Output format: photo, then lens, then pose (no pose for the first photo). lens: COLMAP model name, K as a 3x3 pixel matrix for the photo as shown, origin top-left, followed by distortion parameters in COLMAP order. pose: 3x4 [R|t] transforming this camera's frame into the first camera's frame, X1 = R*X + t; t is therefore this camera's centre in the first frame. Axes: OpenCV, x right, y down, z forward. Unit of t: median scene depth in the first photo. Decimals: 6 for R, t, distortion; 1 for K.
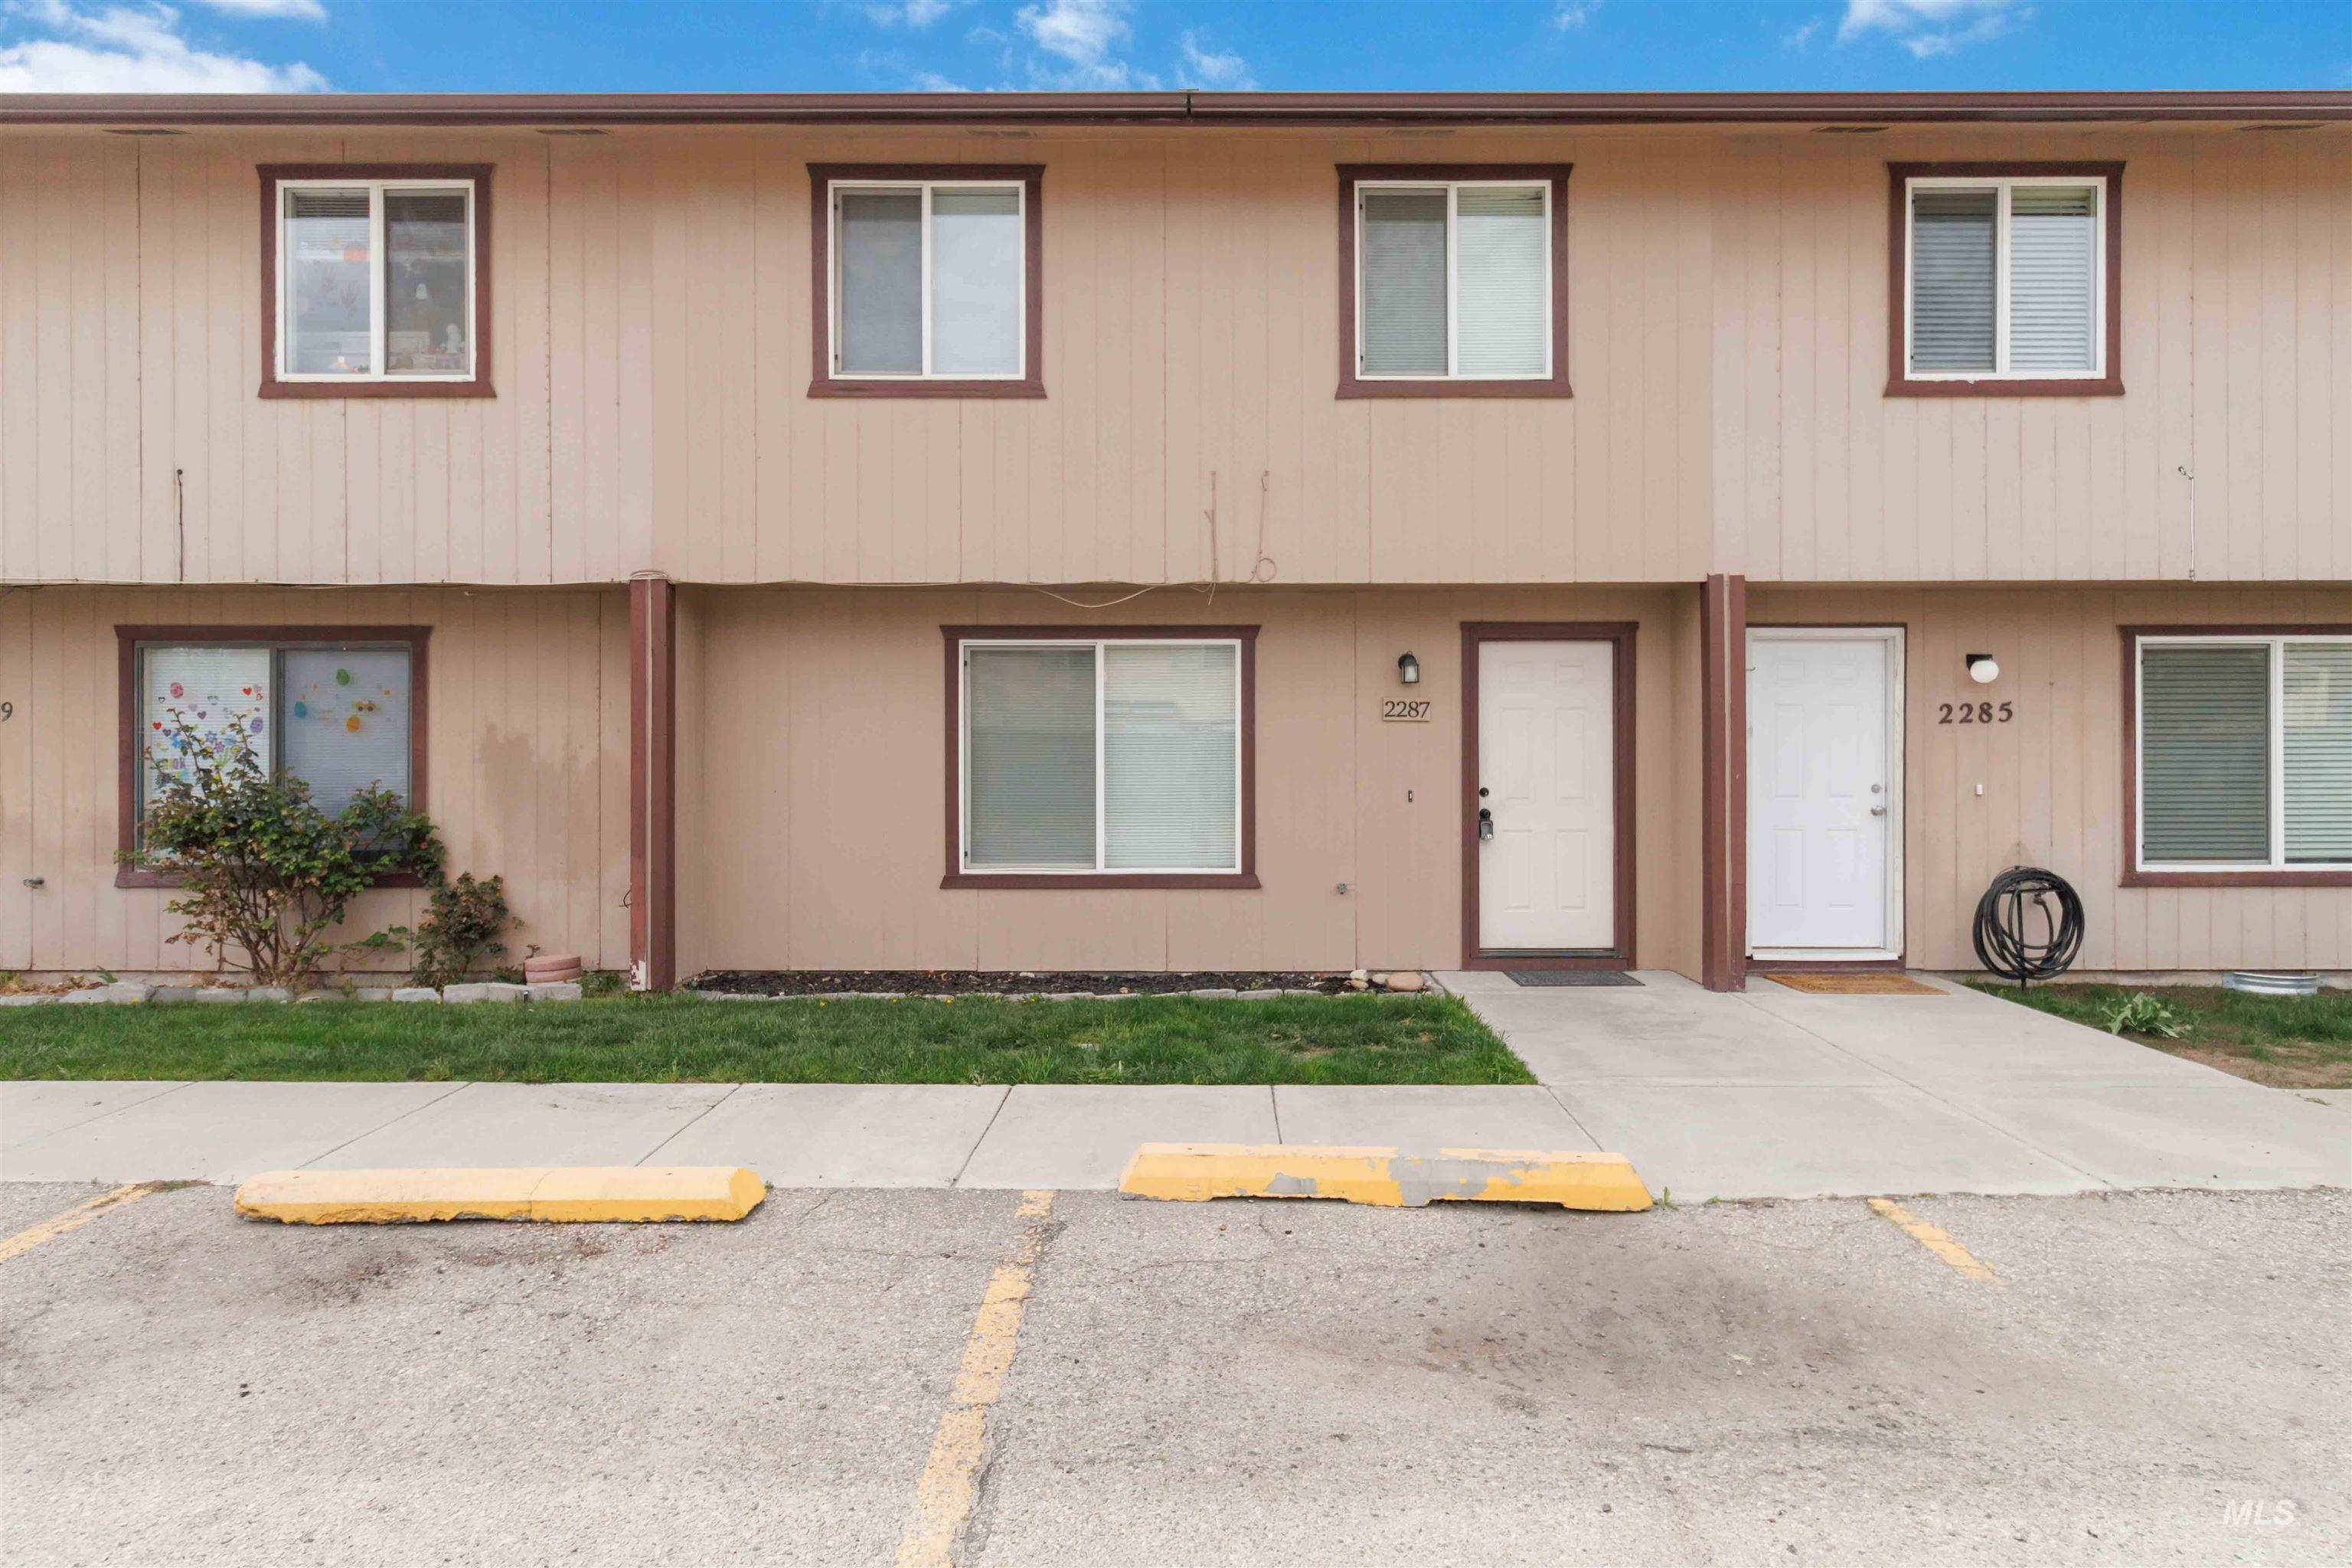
lens RADIAL K [[1190.6, 0, 1176.0], [0, 1190.6, 784.0], [0, 0, 1]] dist [-0.000447, -0.000152]
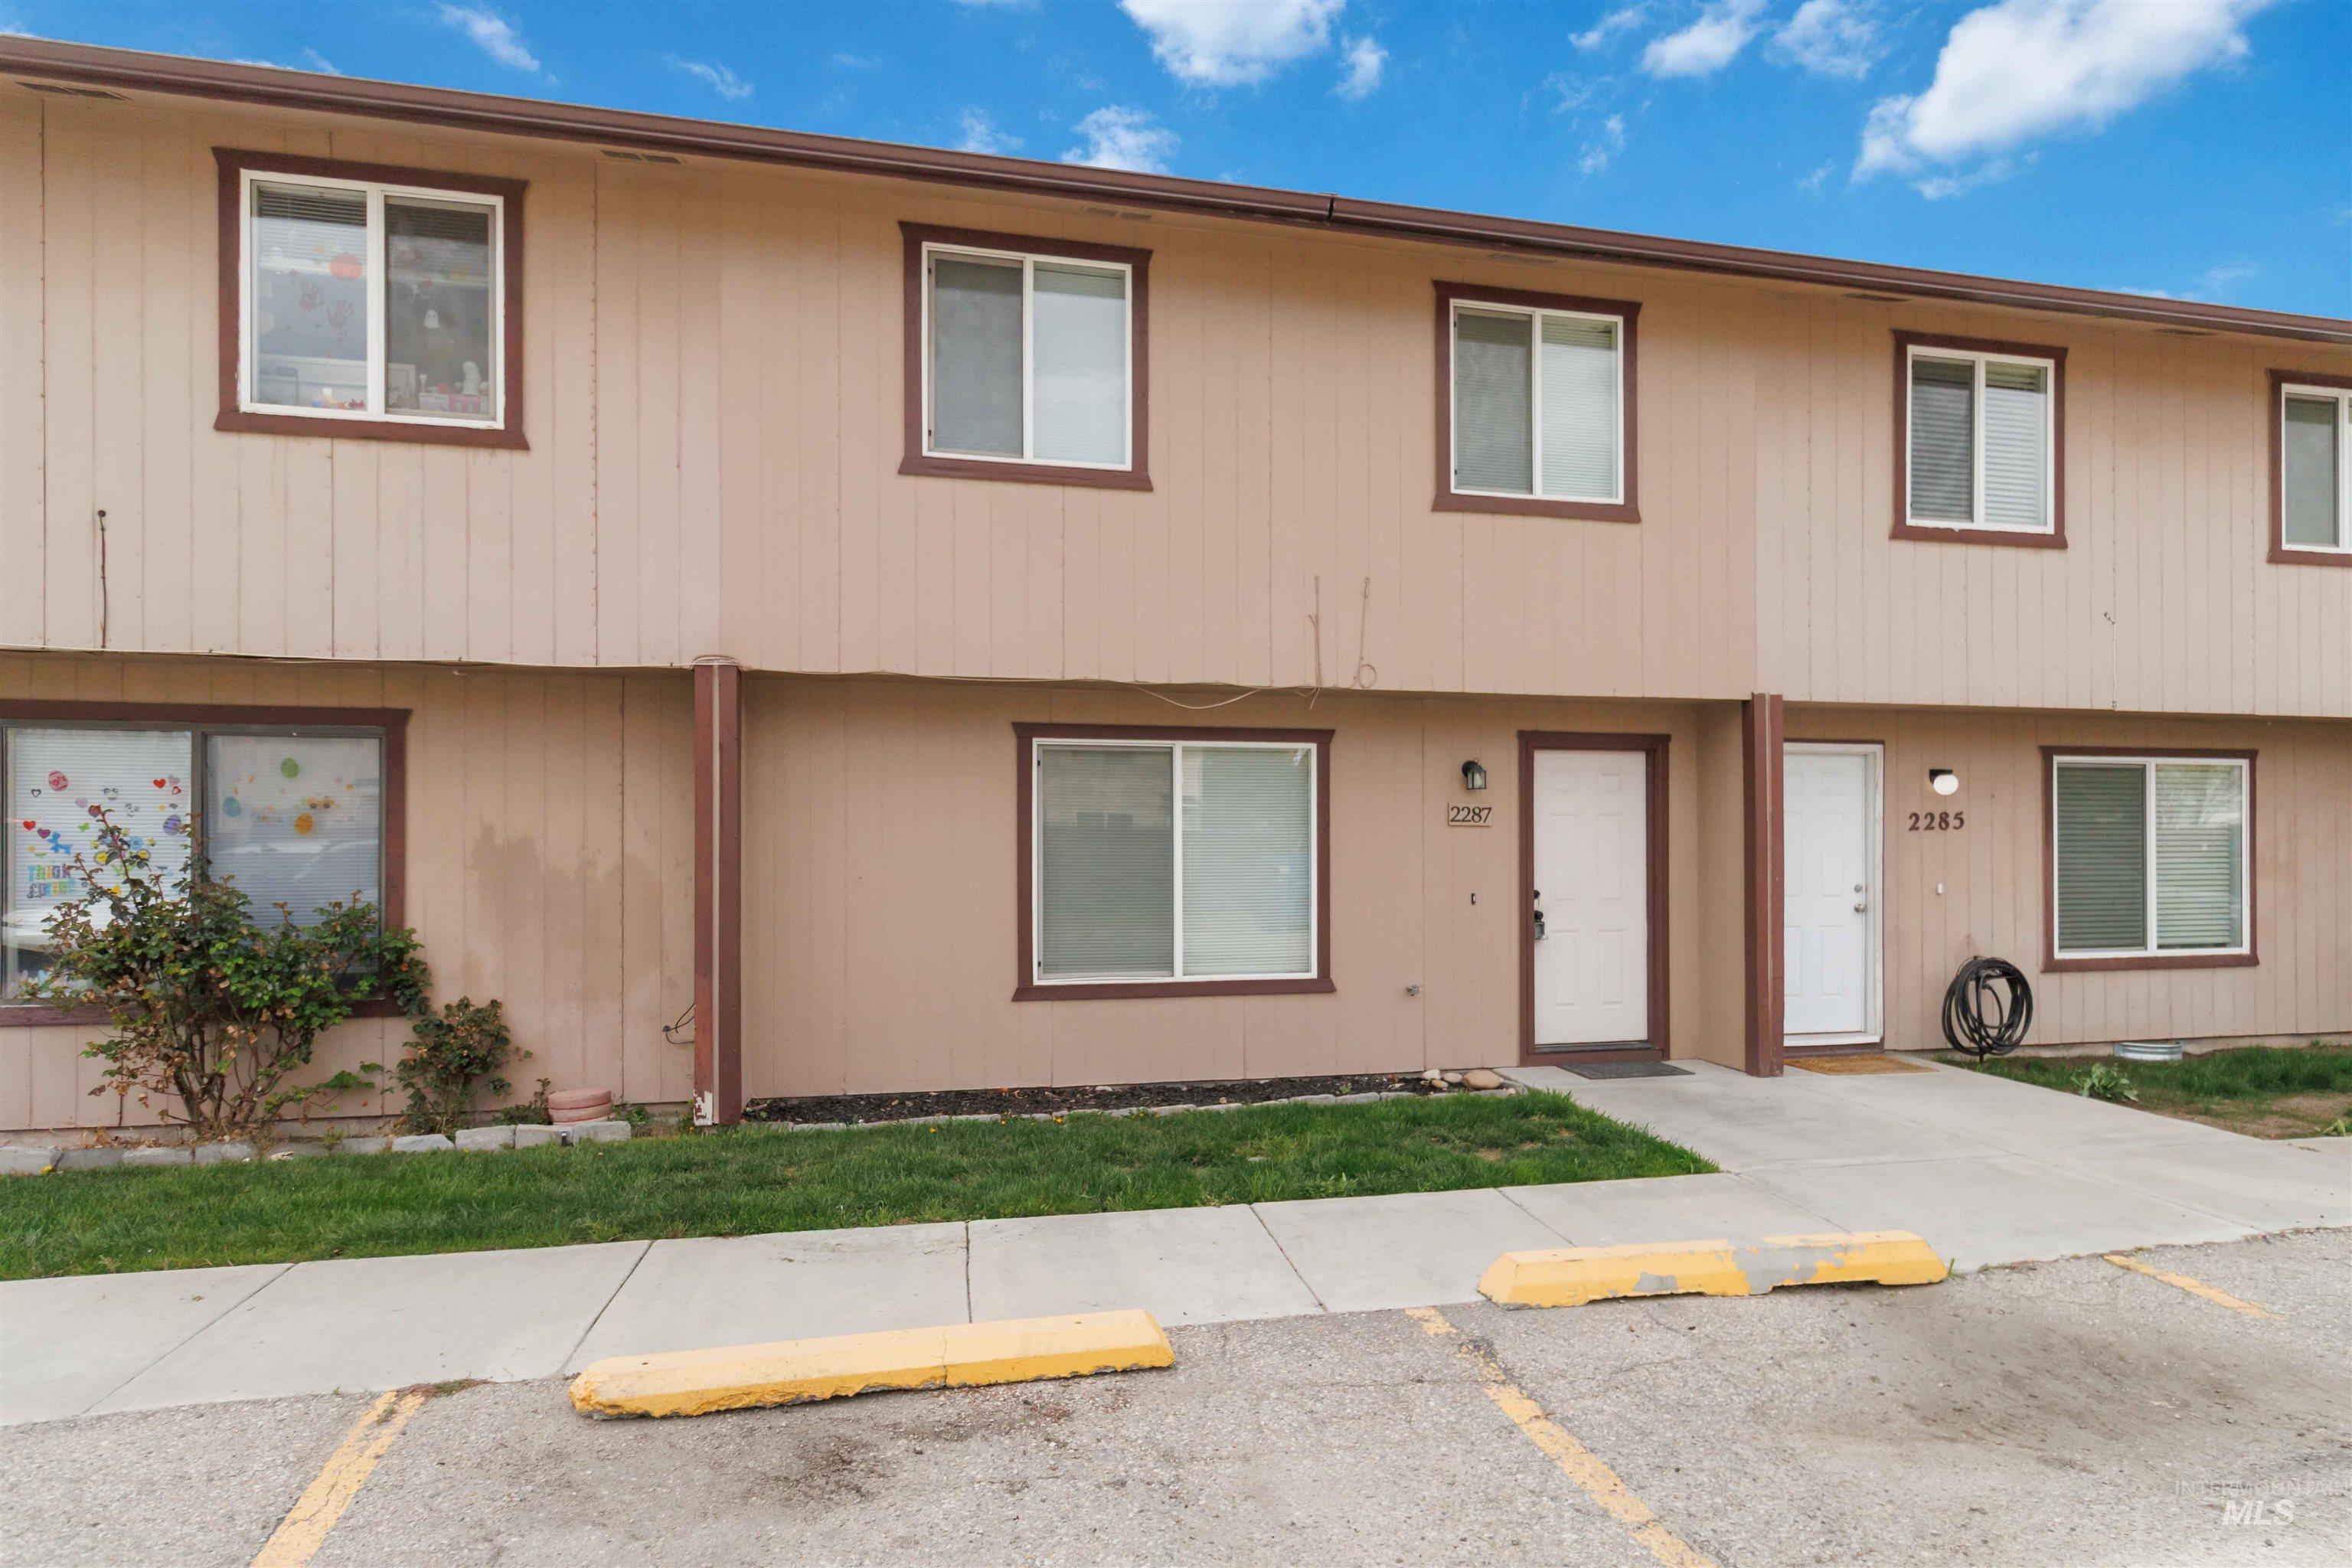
lens RADIAL K [[1215.6, 0, 1176.1], [0, 1215.6, 876.1], [0, 0, 1]] dist [-0.001243, -0.000224]
pose [[0.975933, -0.004673, 0.218019, -0.303605], [0.005098, 0.999986, -0.001389, -0.010206], [-0.218009, 0.002467, 0.975944, 0.033372]]
